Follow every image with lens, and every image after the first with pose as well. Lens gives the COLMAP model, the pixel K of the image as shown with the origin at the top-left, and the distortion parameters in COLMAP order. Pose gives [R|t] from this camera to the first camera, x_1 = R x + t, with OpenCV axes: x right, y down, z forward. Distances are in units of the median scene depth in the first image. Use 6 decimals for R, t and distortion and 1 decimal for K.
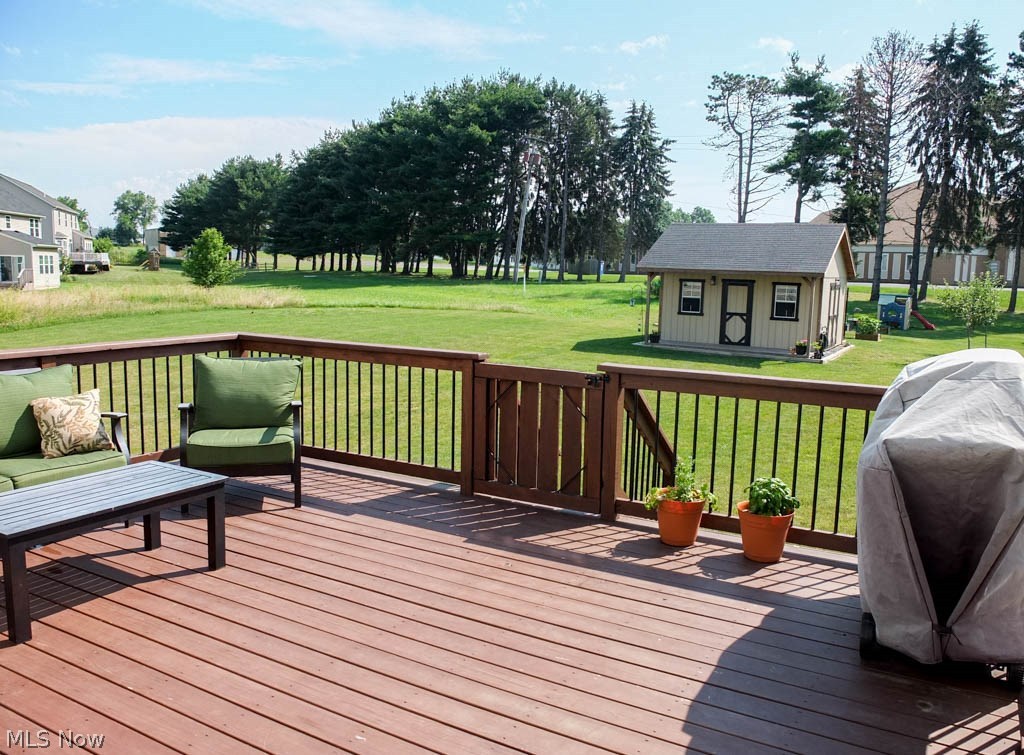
lens RADIAL K [[821.5, 0, 512.0], [0, 821.5, 377.5], [0, 0, 1]] dist [-0.049964, 0.003935]
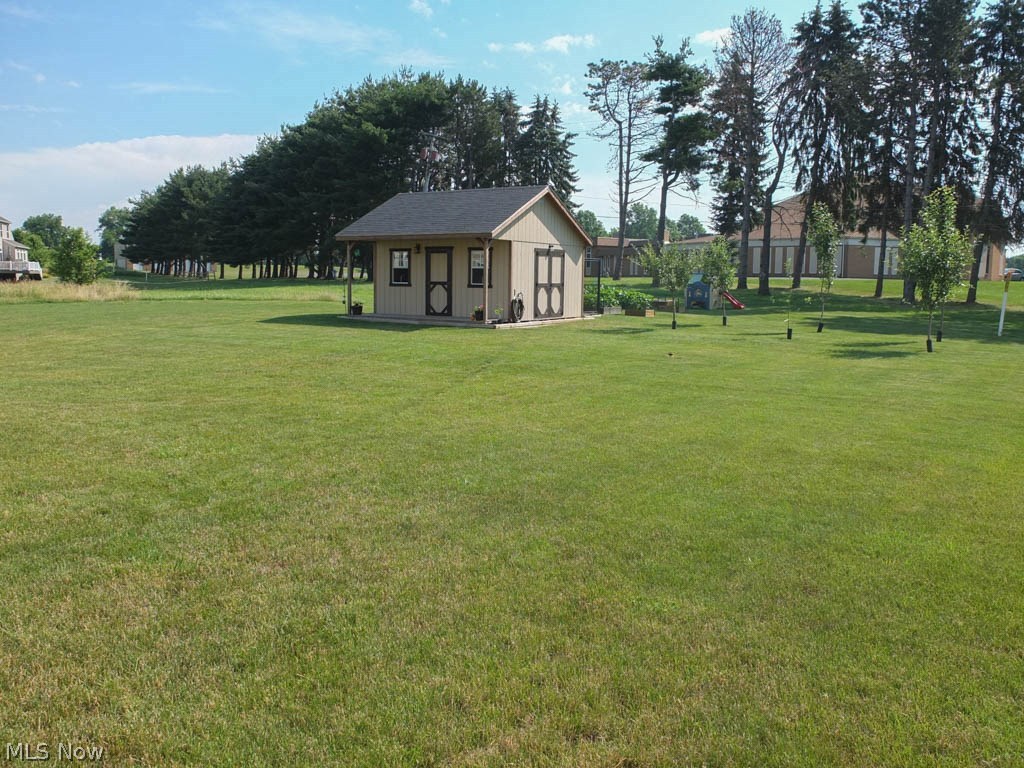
lens RADIAL K [[835.6, 0, 512.0], [0, 835.6, 384.0], [0, 0, 1]] dist [-0.068909, 0.011306]
pose [[0.999501, -0.008706, -0.030371, 0.180133], [0.008271, 0.999862, -0.014414, 0.025536], [0.030493, 0.014156, 0.999435, 0.014369]]
